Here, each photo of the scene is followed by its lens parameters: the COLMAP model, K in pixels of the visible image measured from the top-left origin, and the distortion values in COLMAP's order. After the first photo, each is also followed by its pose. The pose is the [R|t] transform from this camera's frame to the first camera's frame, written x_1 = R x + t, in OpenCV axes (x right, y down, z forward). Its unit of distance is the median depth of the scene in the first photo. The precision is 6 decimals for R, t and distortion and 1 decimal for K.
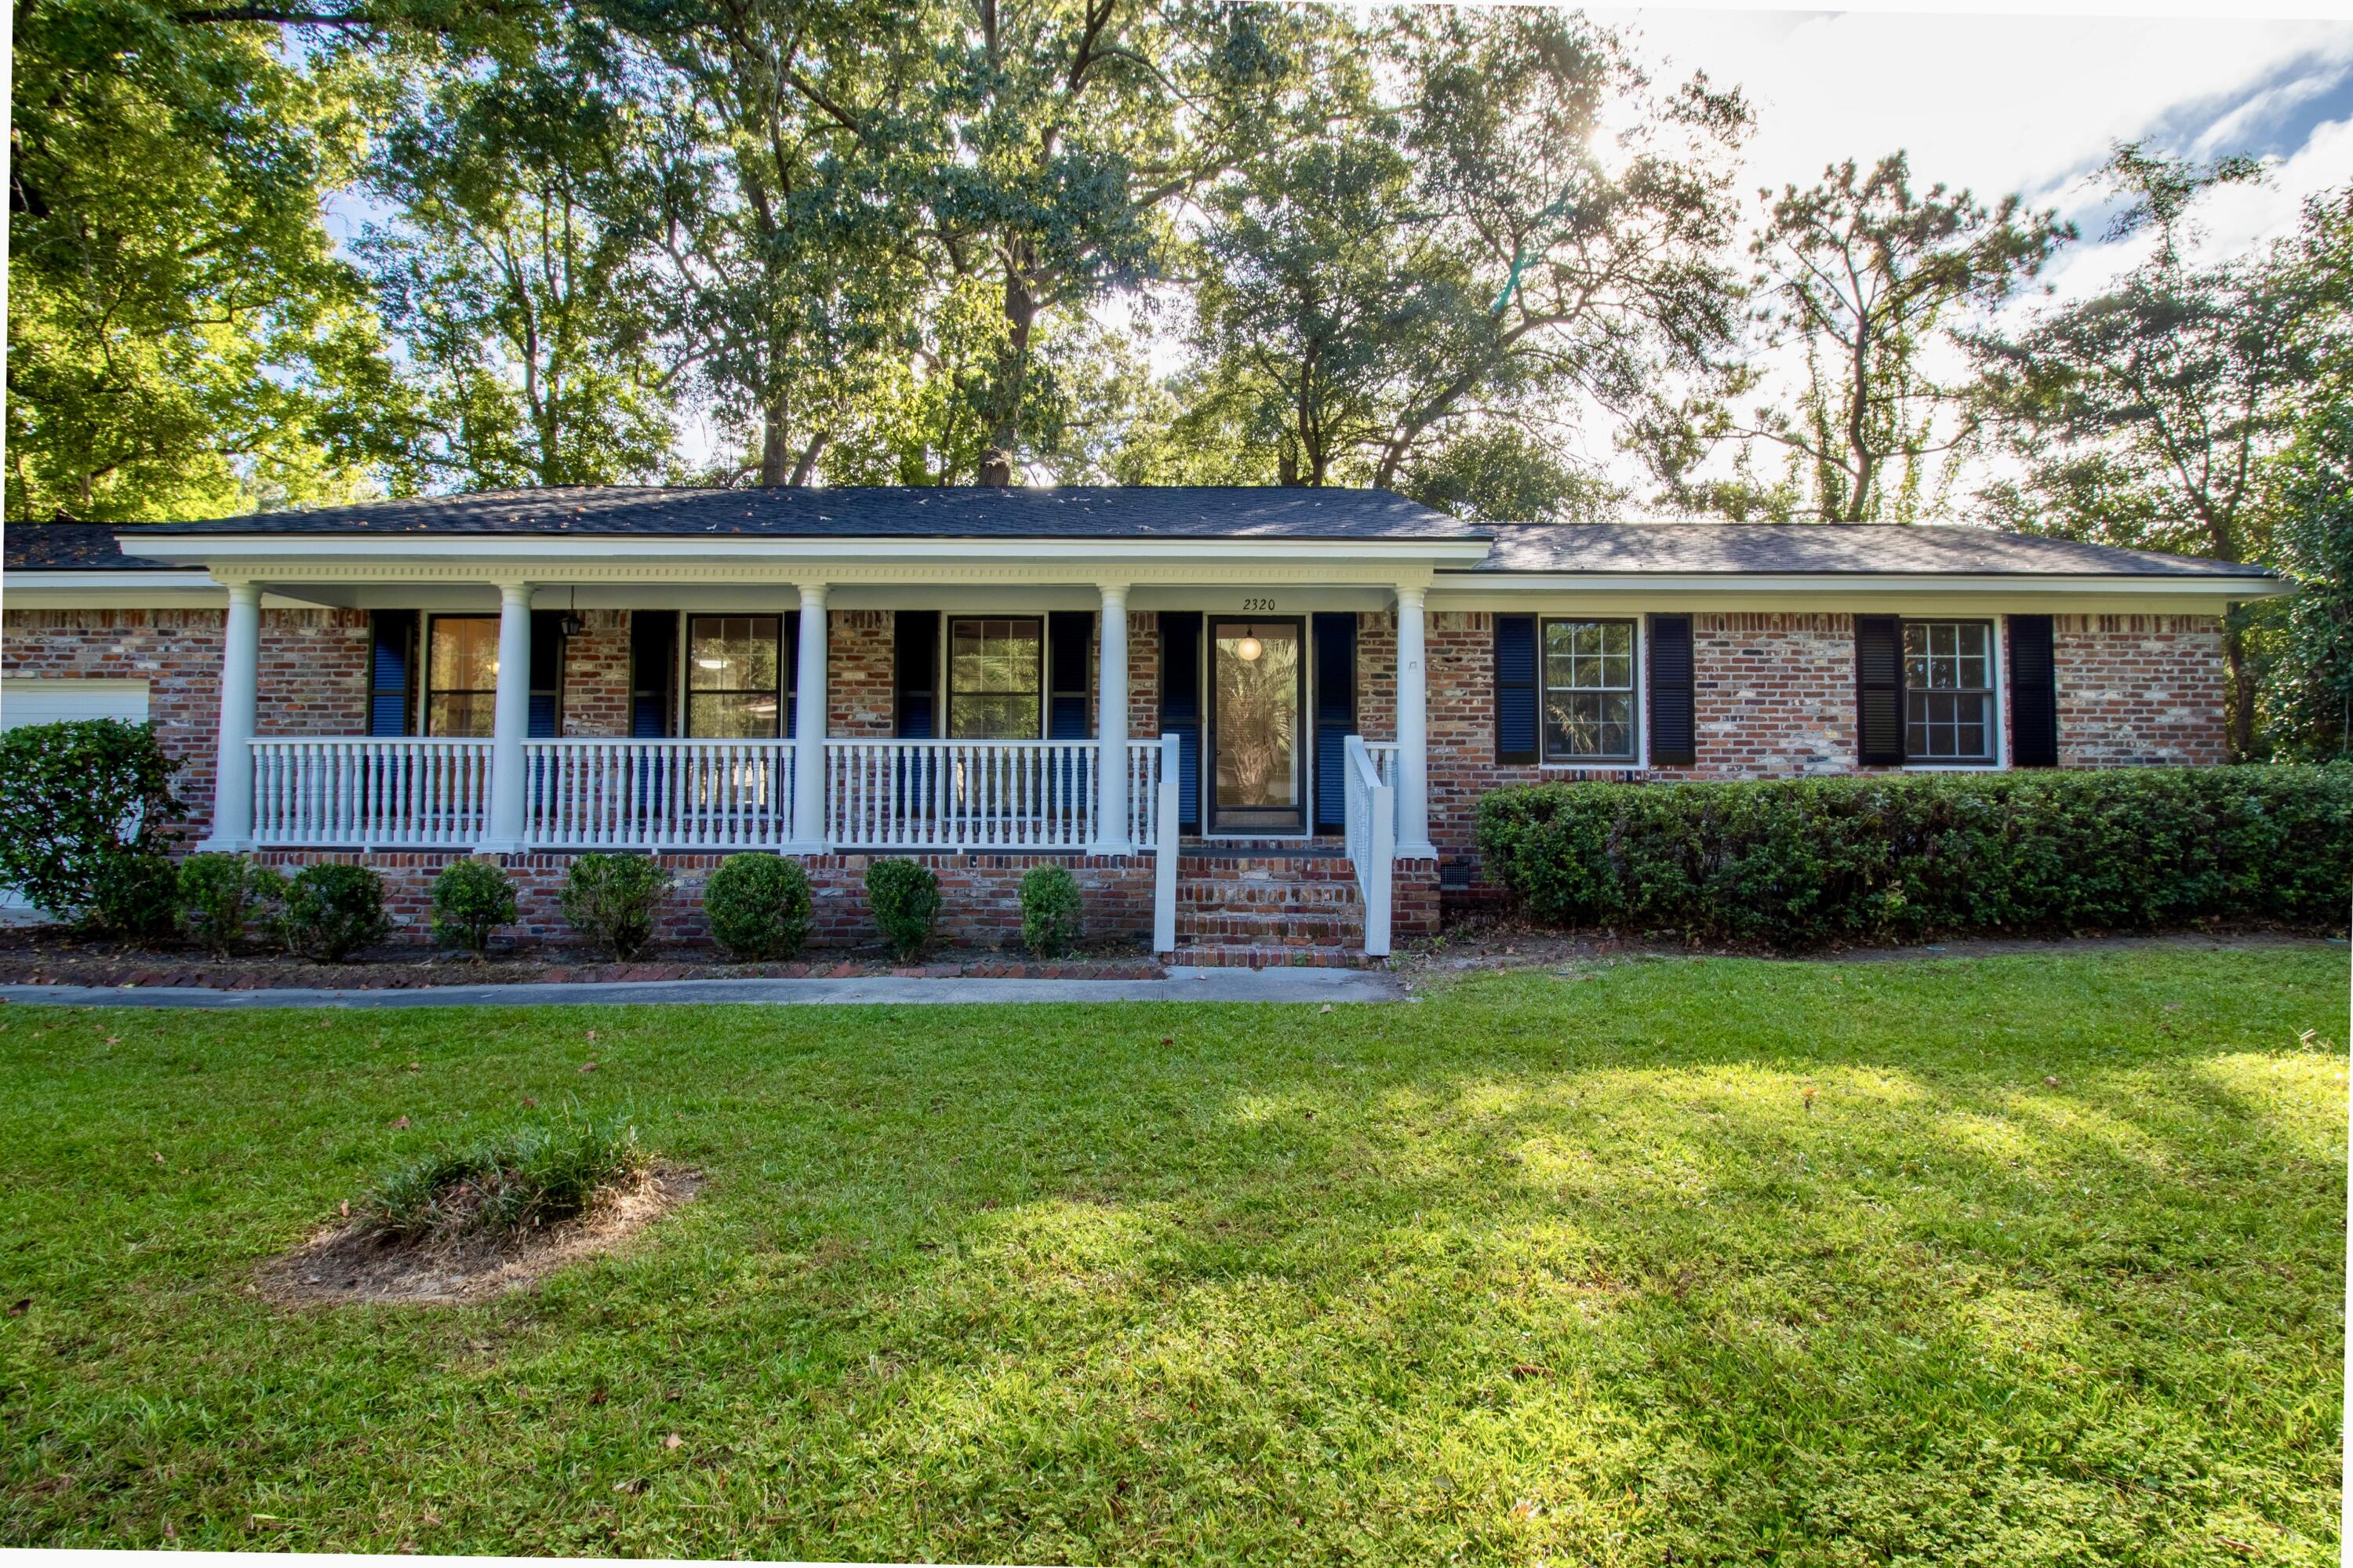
lens RADIAL K [[1093.2, 0, 1181.3], [0, 1093.2, 712.4], [0, 0, 1]] dist [0.001417, -0.009515]
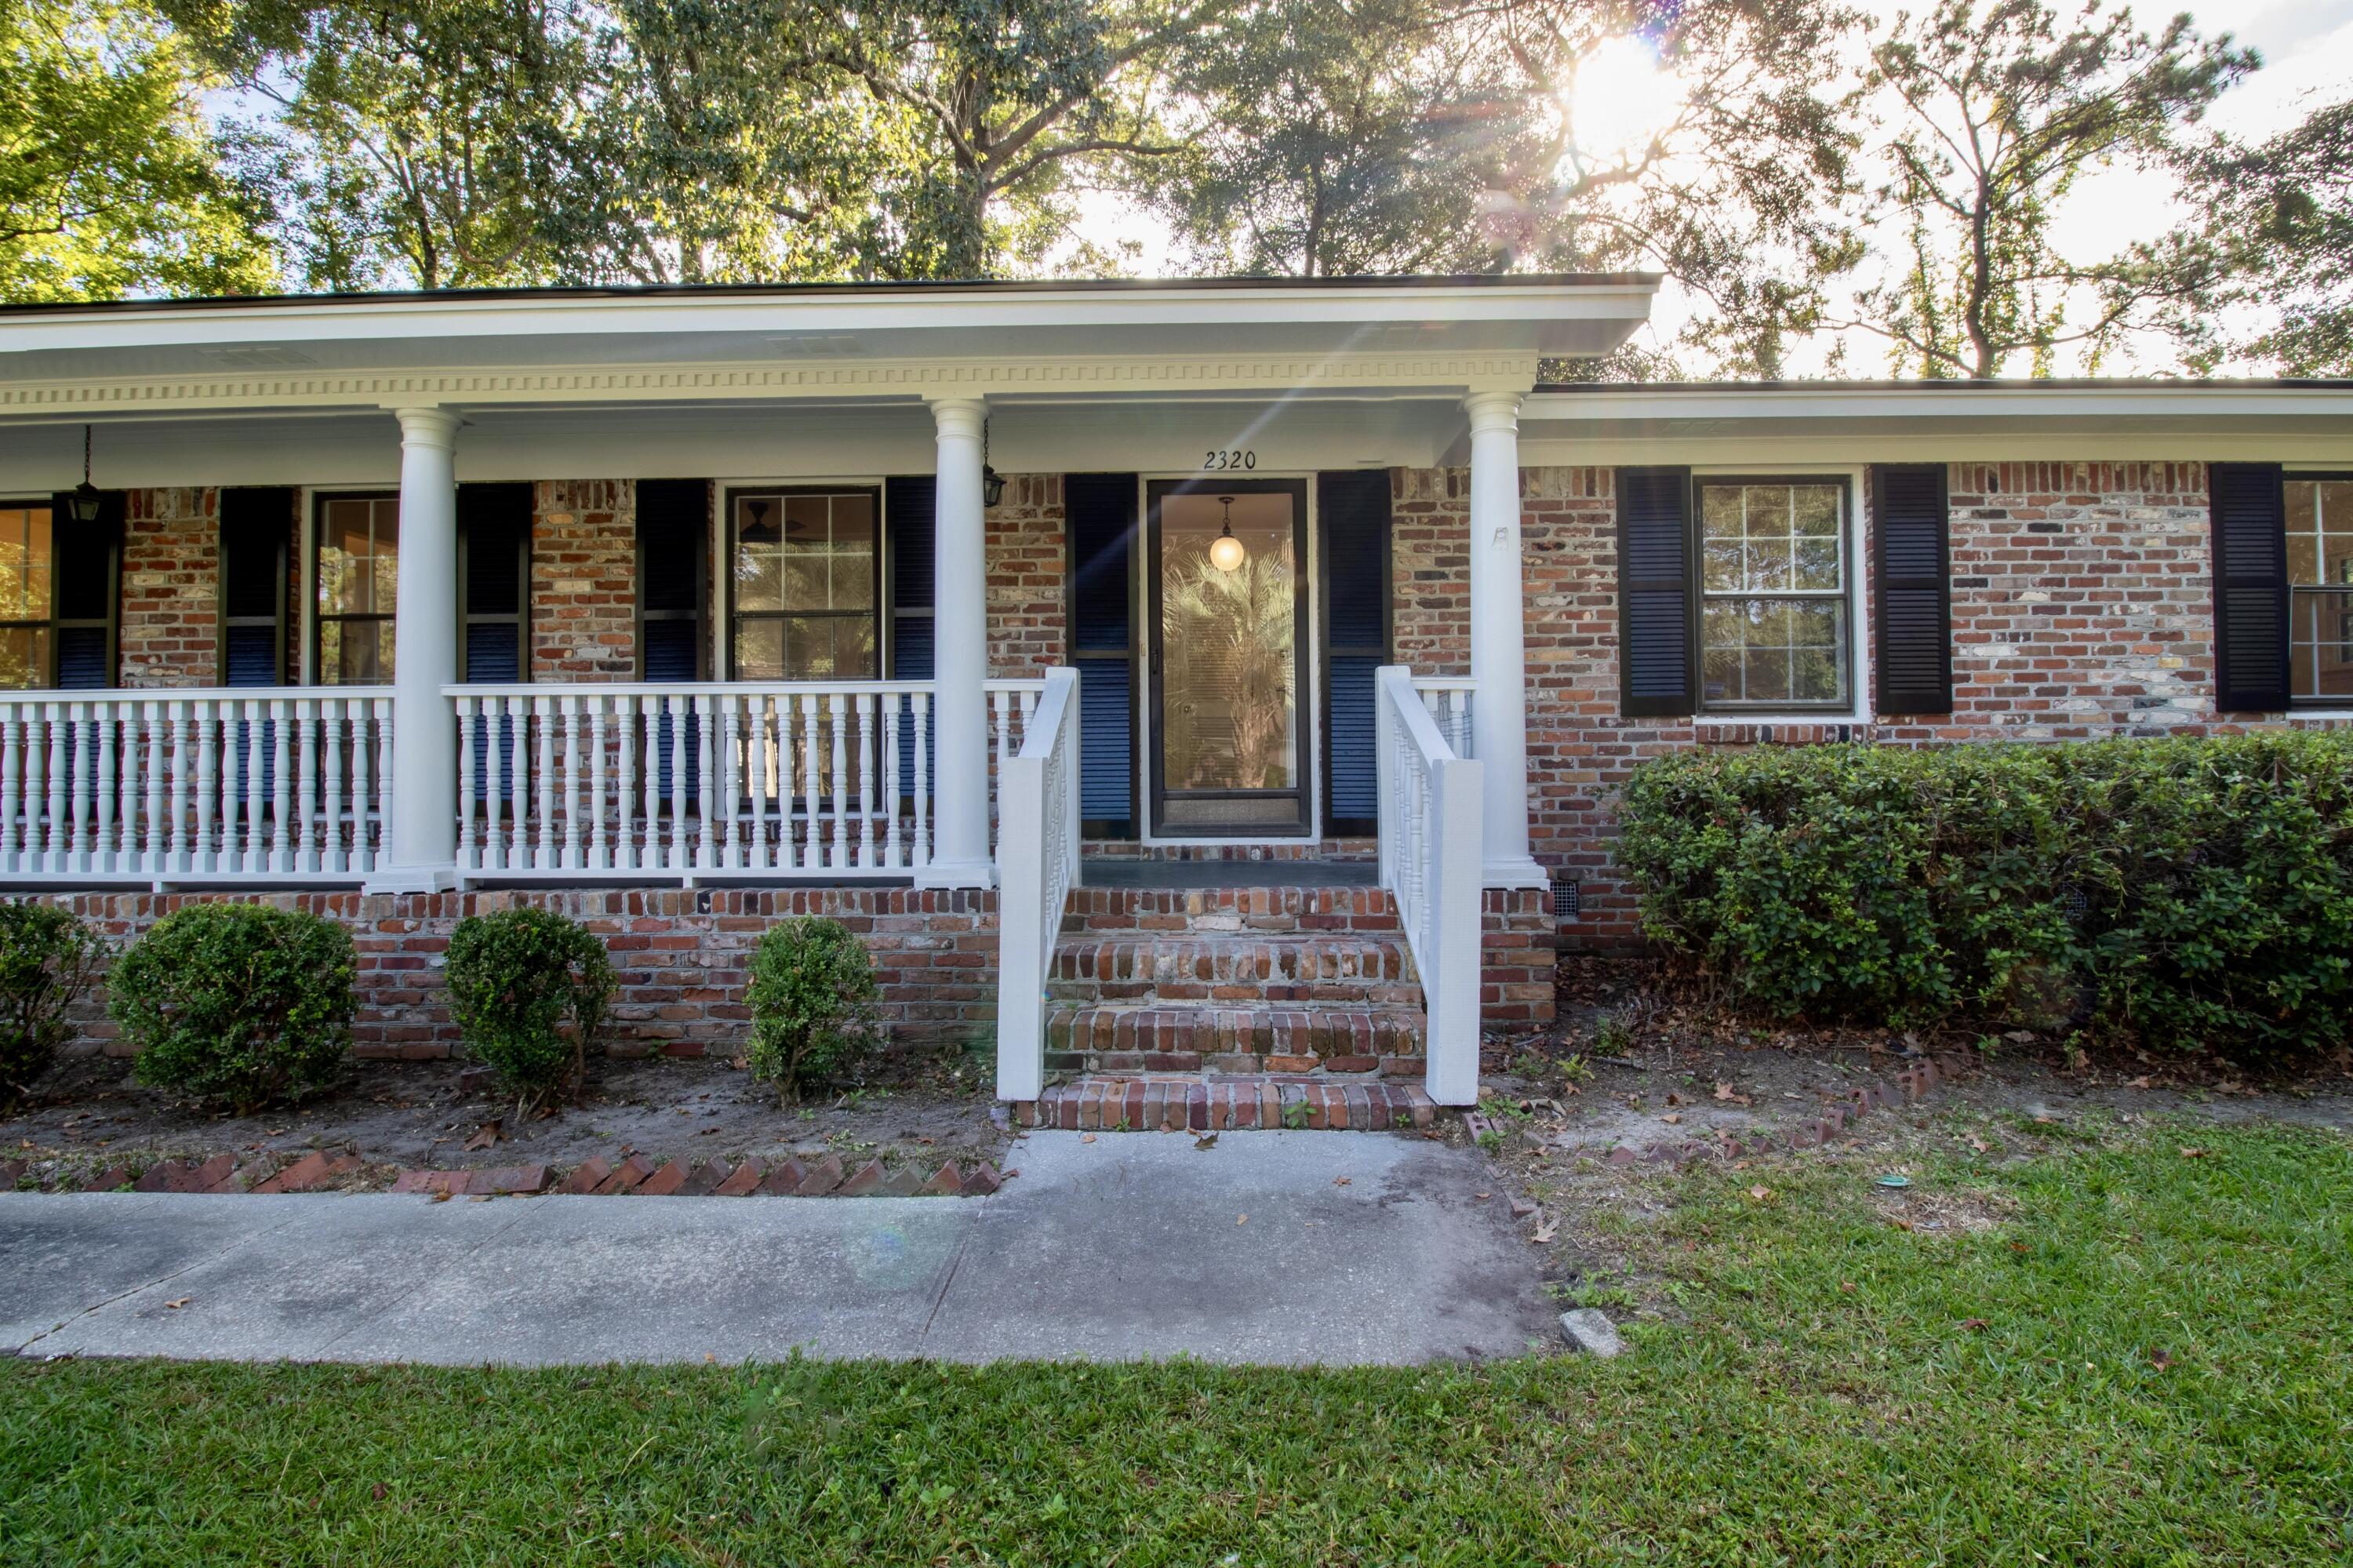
lens RADIAL K [[1078.9, 0, 1219.6], [0, 1078.9, 753.0], [0, 0, 1]] dist [-0.024619, -0.000742]
pose [[0.999655, -0.012277, 0.023225, 0.048378], [0.010738, 0.997808, 0.065296, 0.024496], [-0.023975, -0.065024, 0.997596, 0.389803]]
